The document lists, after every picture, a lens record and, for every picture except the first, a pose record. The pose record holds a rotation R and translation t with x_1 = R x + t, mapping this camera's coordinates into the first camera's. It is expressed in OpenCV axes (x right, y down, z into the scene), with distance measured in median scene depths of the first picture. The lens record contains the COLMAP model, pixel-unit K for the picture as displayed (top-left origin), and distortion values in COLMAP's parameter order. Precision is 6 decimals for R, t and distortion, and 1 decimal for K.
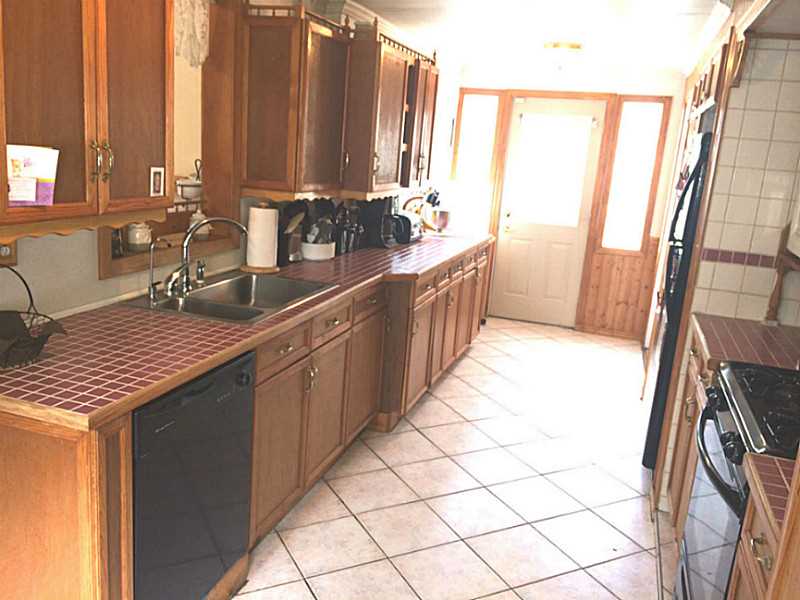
lens RADIAL K [[708.3, 0, 400.0], [0, 708.3, 300.0], [0, 0, 1]] dist [0.137603, -0.166320]
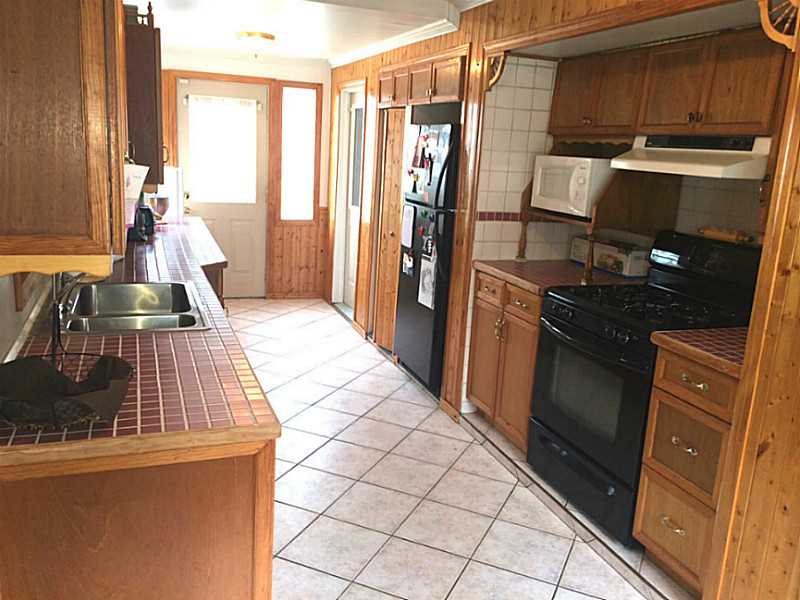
lens RADIAL K [[708.3, 0, 400.0], [0, 708.3, 300.0], [0, 0, 1]] dist [0.137603, -0.166320]
pose [[0.790618, -0.166338, 0.589284, -0.250277], [0.142513, 0.985953, 0.087102, -0.022807], [-0.595494, 0.015116, 0.803217, 0.014590]]
